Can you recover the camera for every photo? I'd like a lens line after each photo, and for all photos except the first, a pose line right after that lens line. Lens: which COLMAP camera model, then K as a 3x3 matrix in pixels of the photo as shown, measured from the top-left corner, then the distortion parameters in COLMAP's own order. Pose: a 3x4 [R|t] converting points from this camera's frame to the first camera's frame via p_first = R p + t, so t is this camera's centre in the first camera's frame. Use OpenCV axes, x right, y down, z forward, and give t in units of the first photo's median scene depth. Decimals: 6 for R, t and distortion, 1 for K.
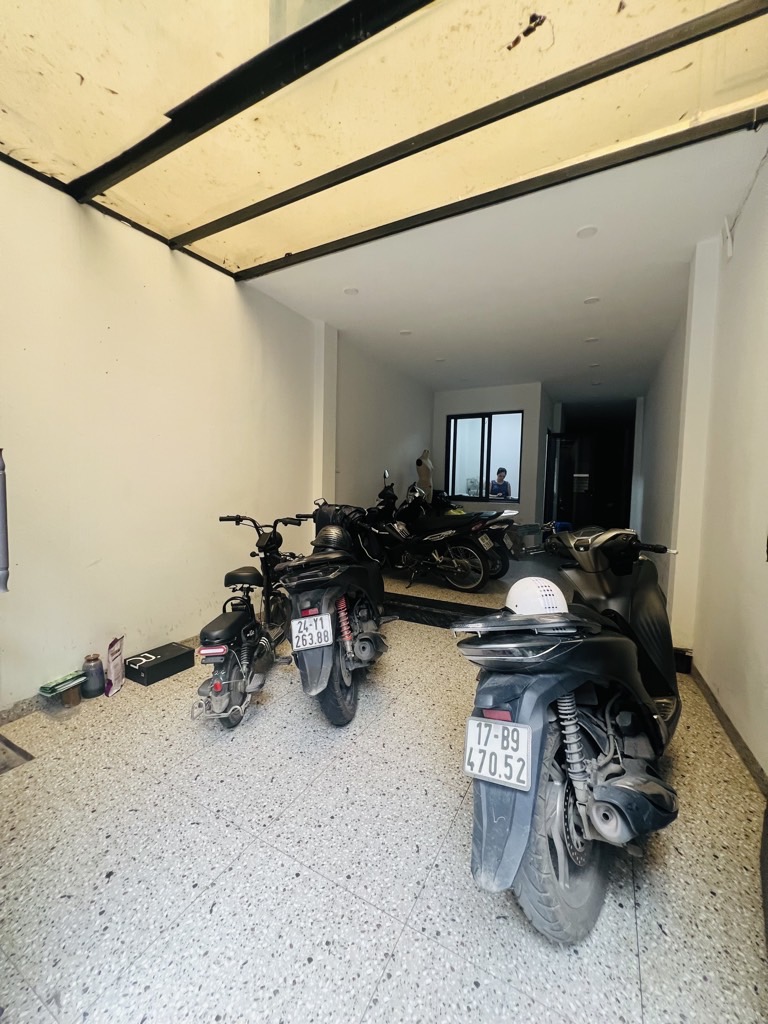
lens RADIAL K [[410.6, 0, 387.8], [0, 410.6, 509.2], [0, 0, 1]] dist [-0.007578, 0.000761]
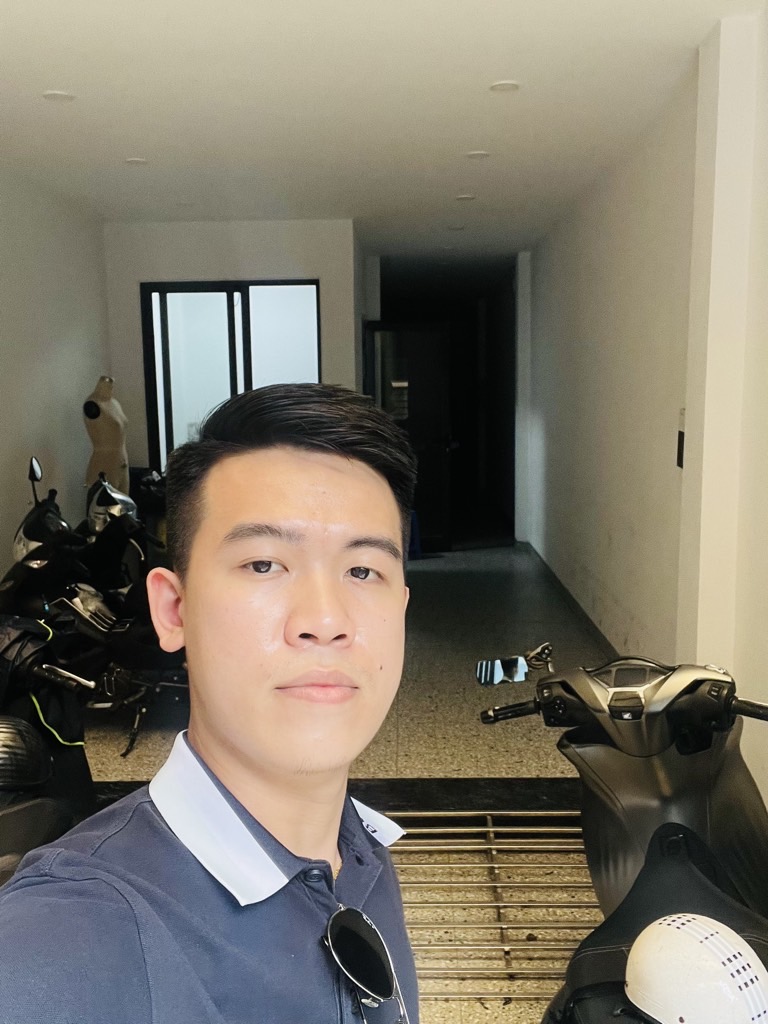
lens RADIAL K [[907.3, 0, 385.7], [0, 907.3, 507.1], [0, 0, 1]] dist [0.016978, 0.005536]
pose [[0.897465, -0.087579, 0.432304, -0.083667], [0.058394, 0.995054, 0.080359, -0.102900], [-0.437203, -0.046876, 0.898140, 0.092504]]
